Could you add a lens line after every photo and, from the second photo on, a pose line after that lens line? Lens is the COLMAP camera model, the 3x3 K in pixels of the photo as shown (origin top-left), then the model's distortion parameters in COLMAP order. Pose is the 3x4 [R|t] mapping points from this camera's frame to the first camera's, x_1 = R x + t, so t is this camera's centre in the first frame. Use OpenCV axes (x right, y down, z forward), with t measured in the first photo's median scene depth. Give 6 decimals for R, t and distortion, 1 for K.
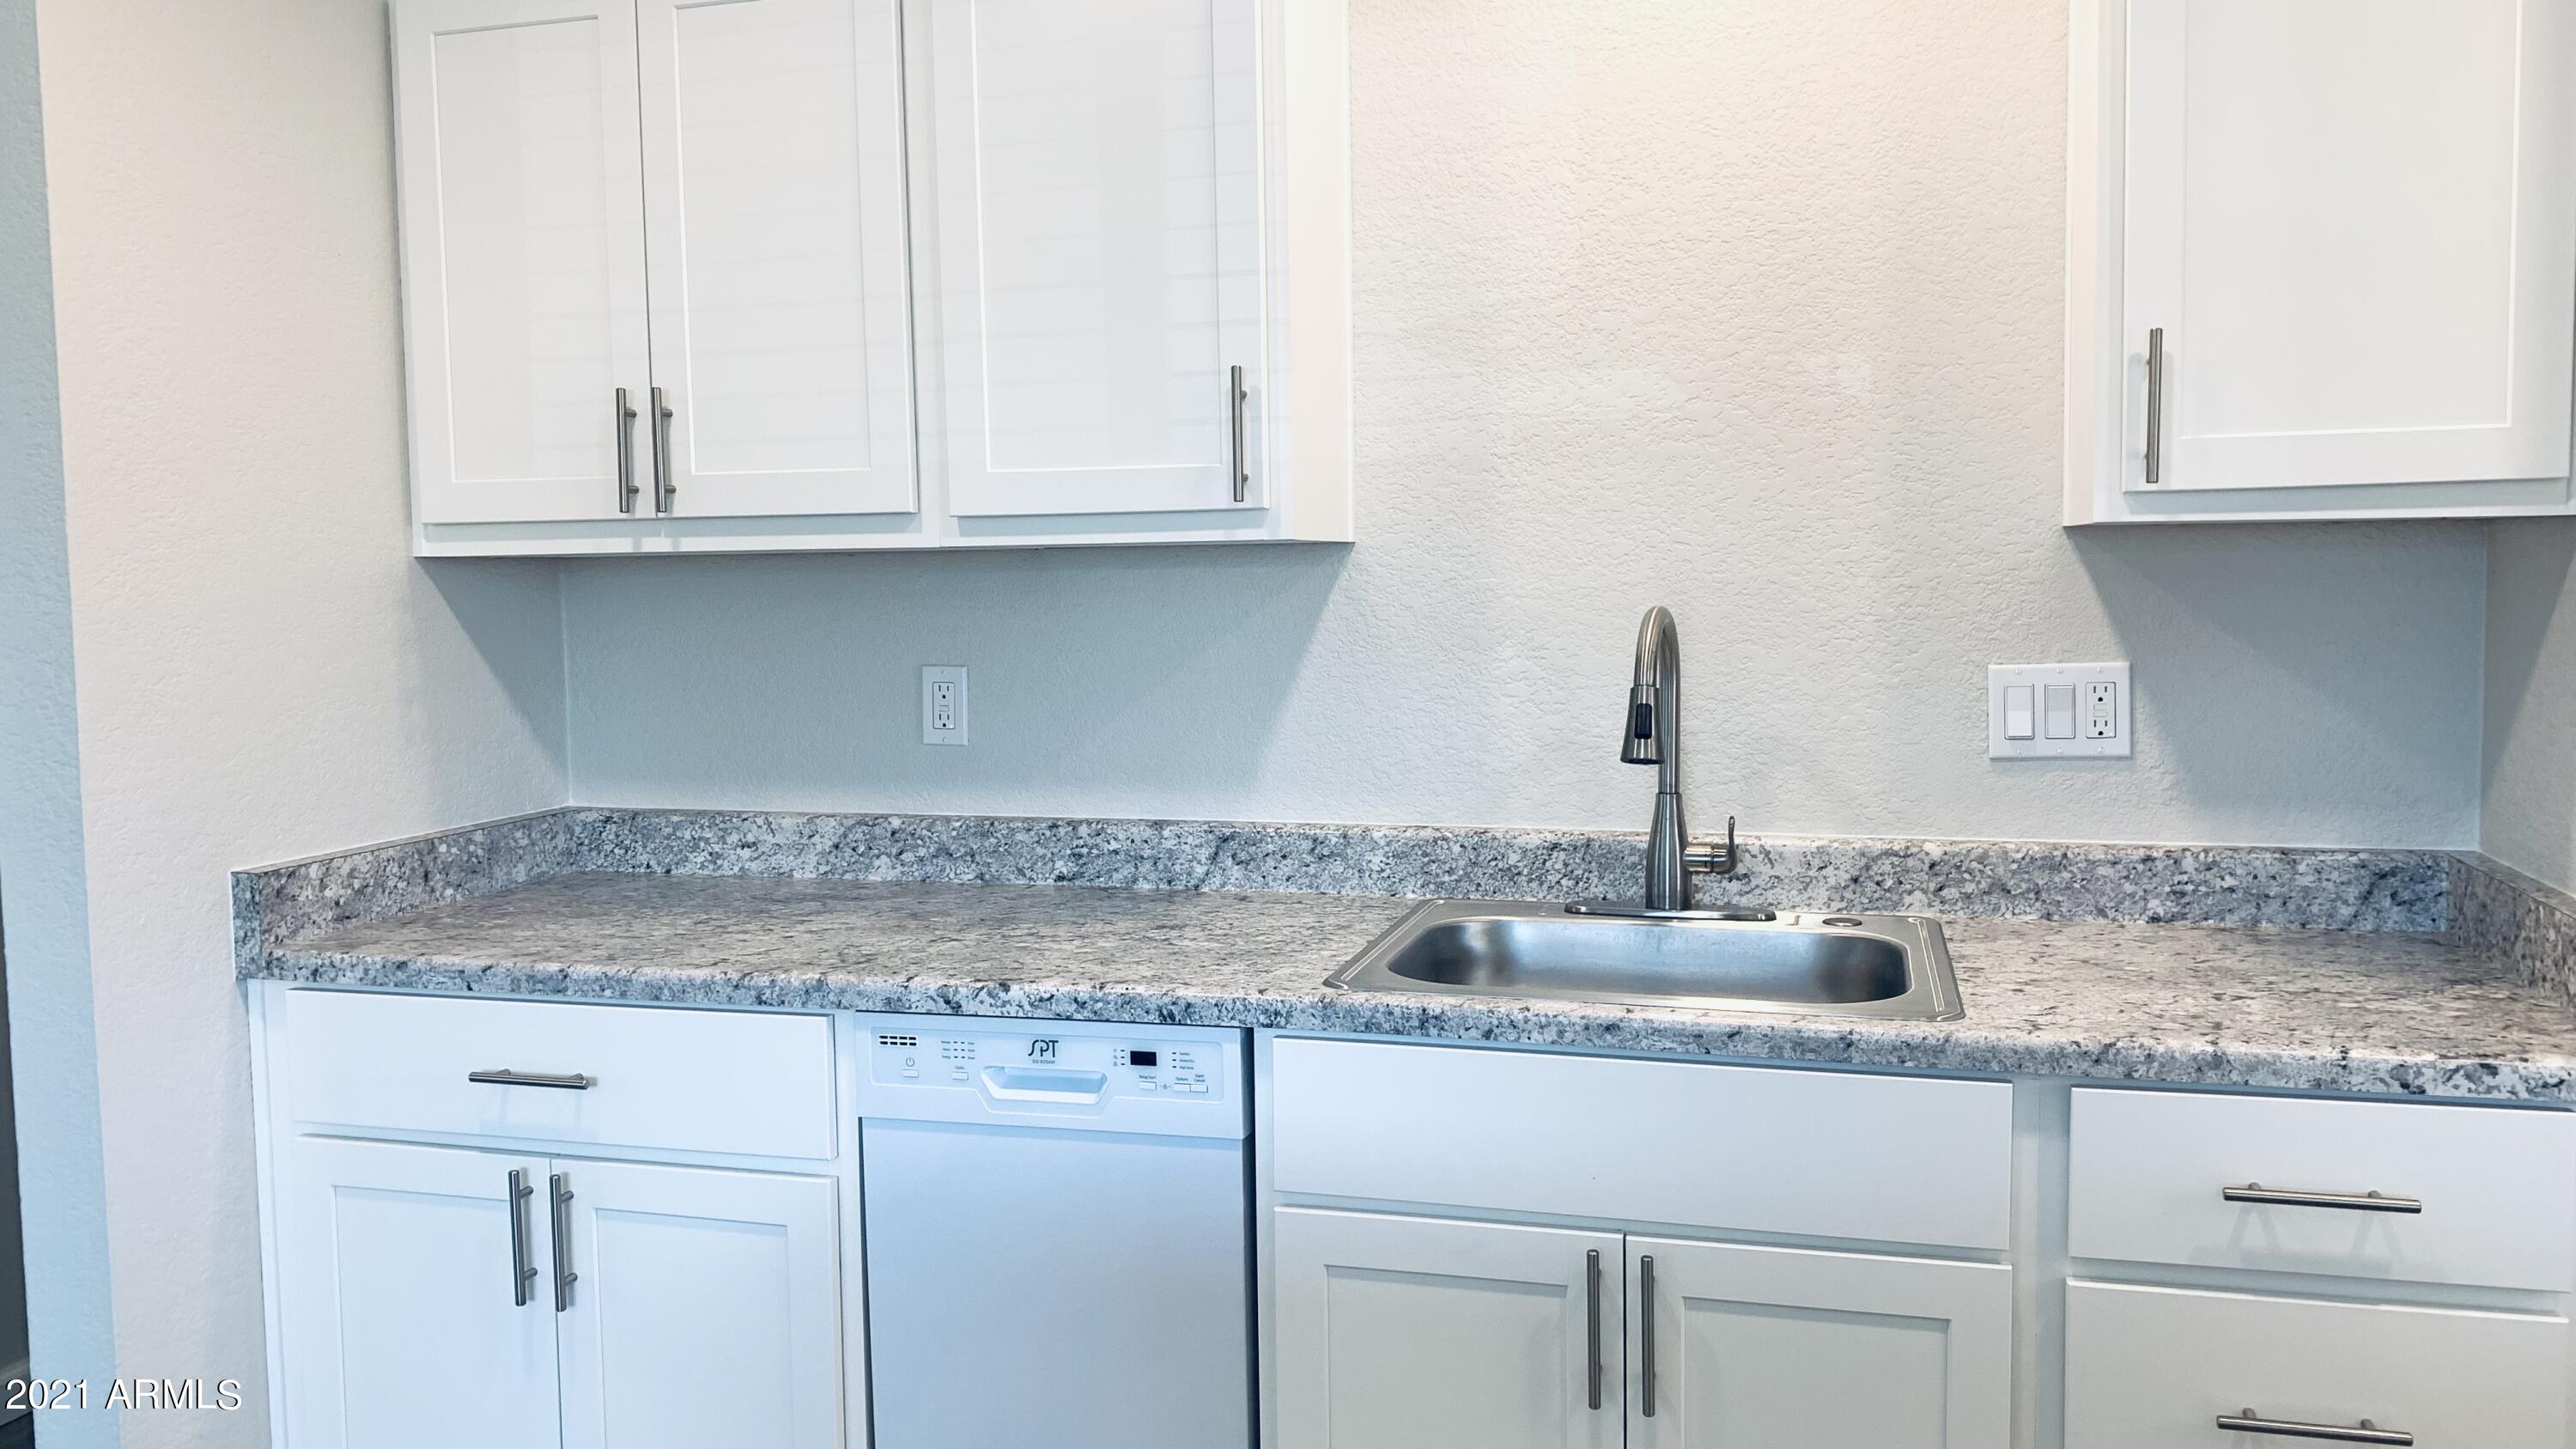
lens RADIAL K [[1998.2, 0, 1288.0], [0, 1998.2, 724.5], [0, 0, 1]] dist [0.063547, -0.076166]
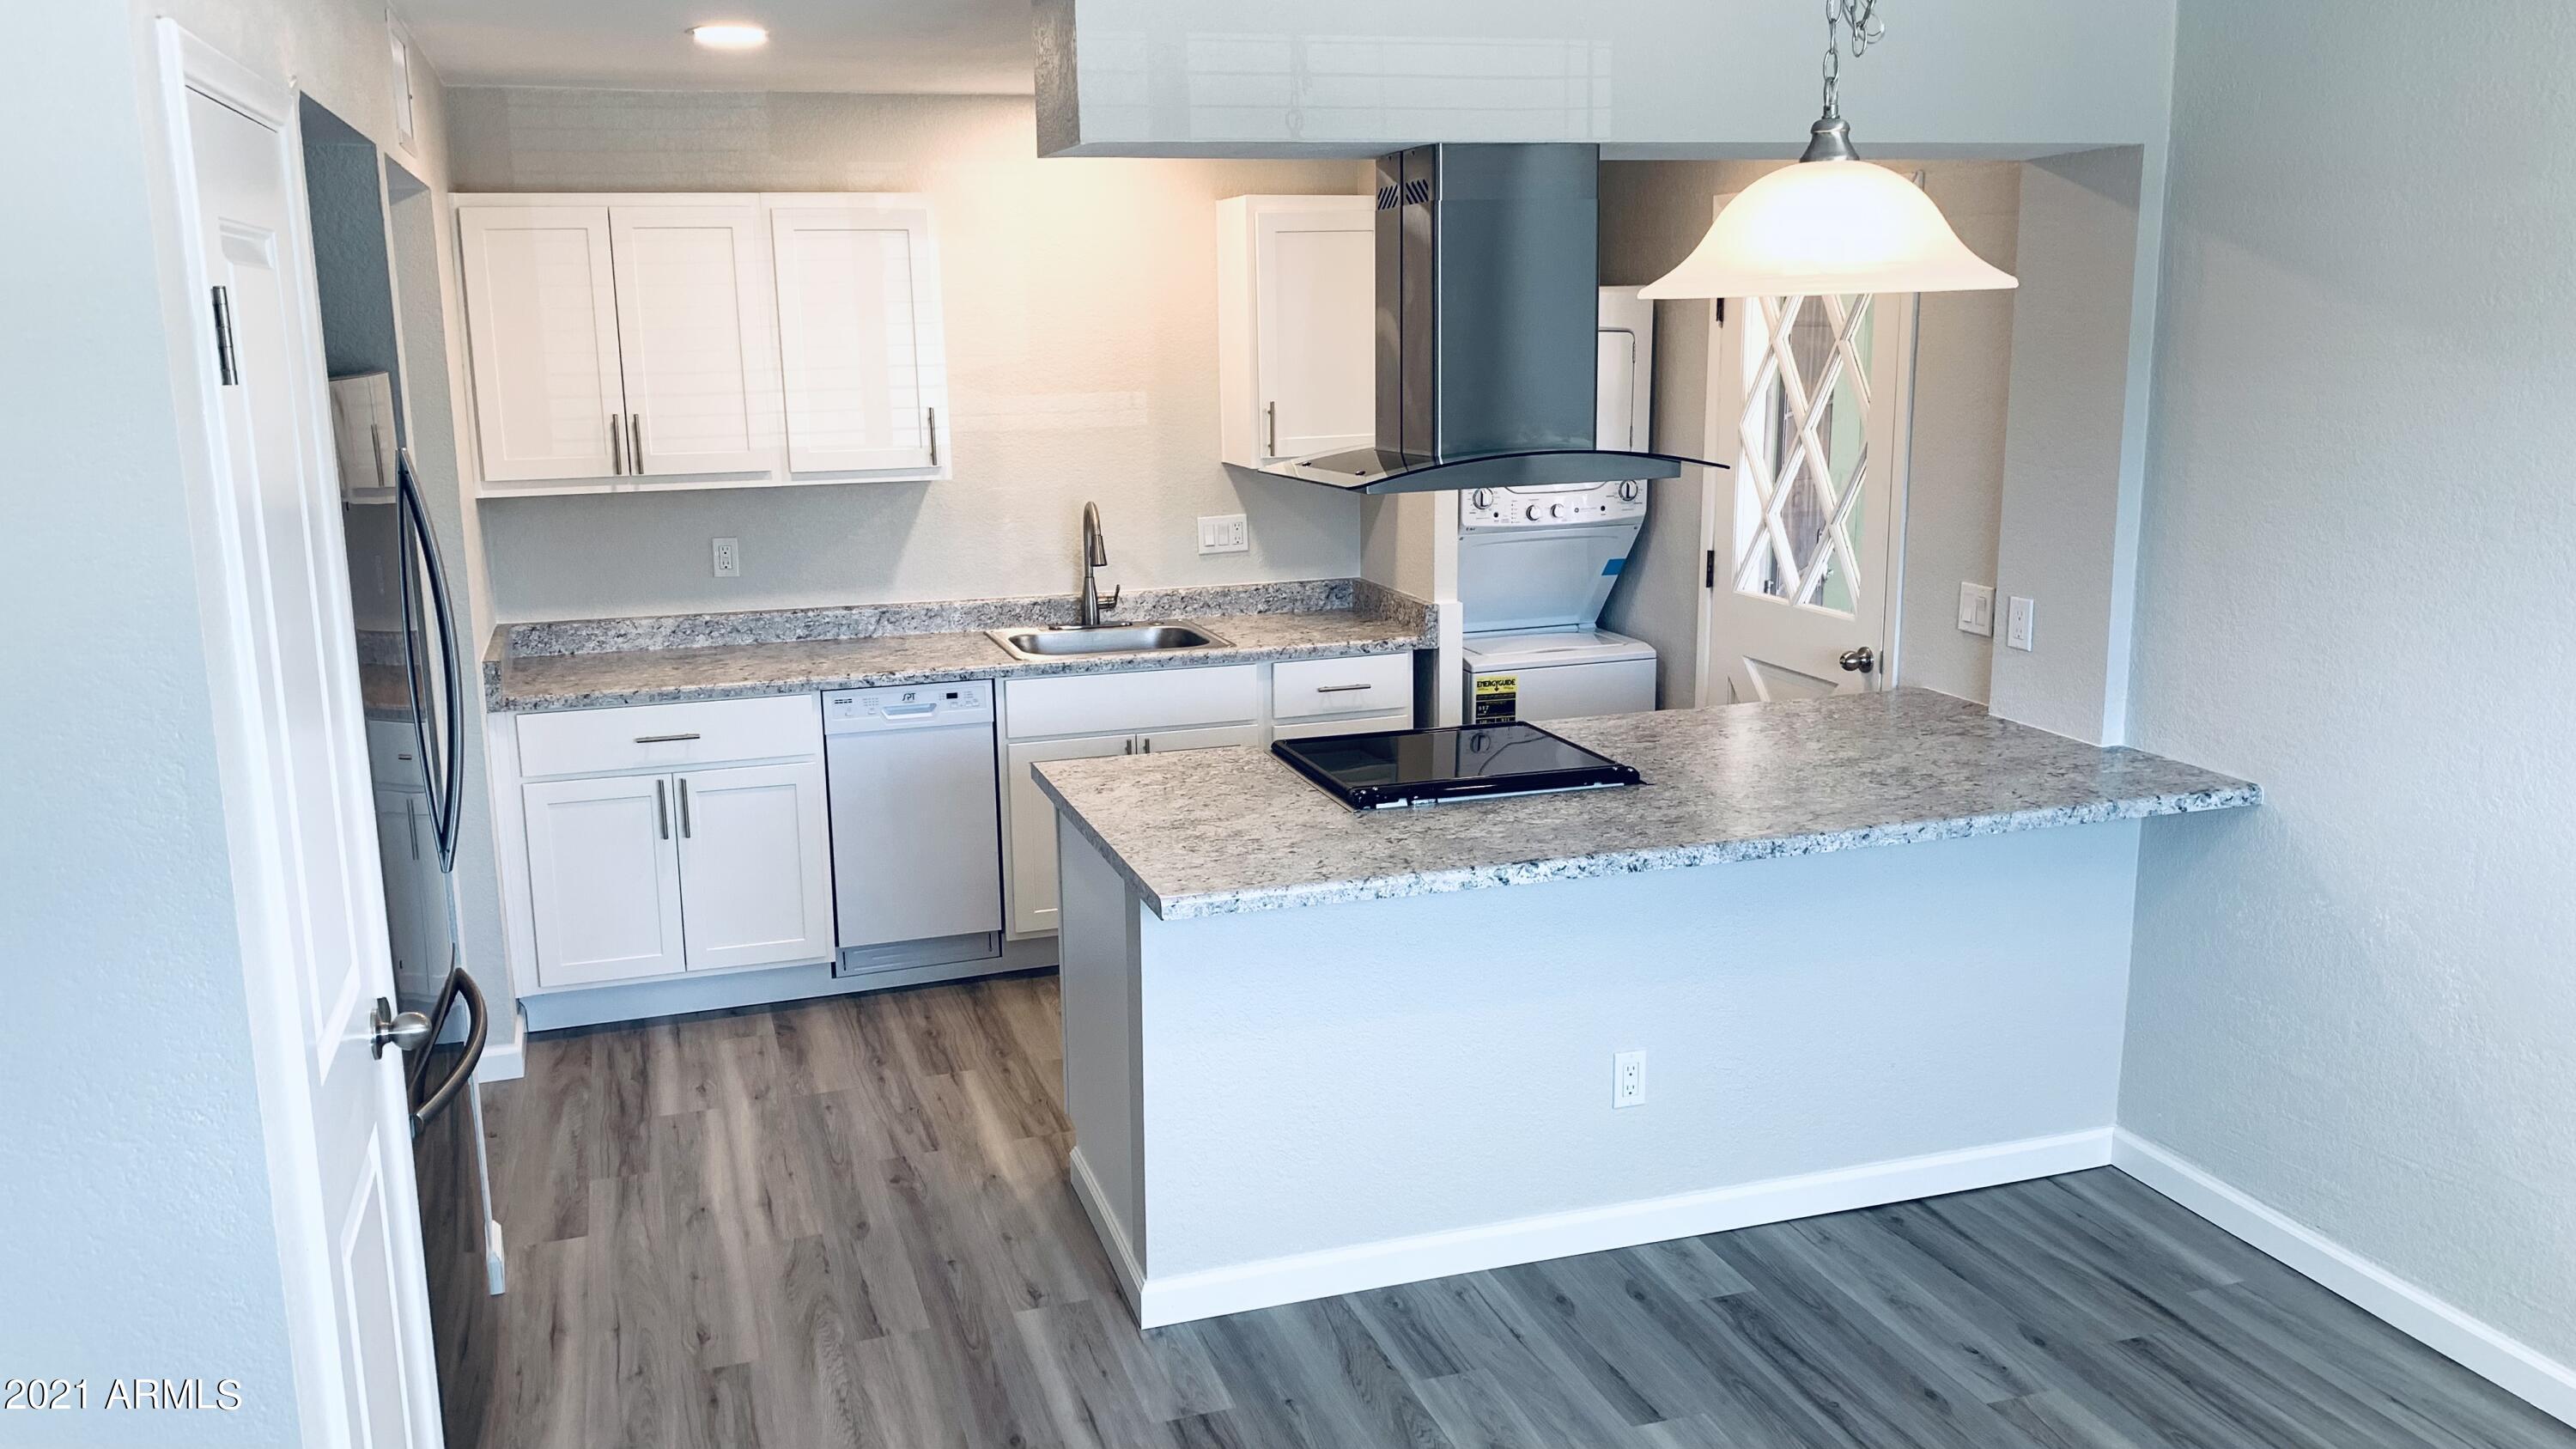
lens RADIAL K [[1998.2, 0, 1288.0], [0, 1998.2, 724.5], [0, 0, 1]] dist [0.063547, -0.076166]
pose [[0.824019, -0.110505, 0.555681, -1.037618], [0.045420, 0.990522, 0.129626, -0.097251], [-0.564738, -0.081575, 0.821228, -1.215441]]
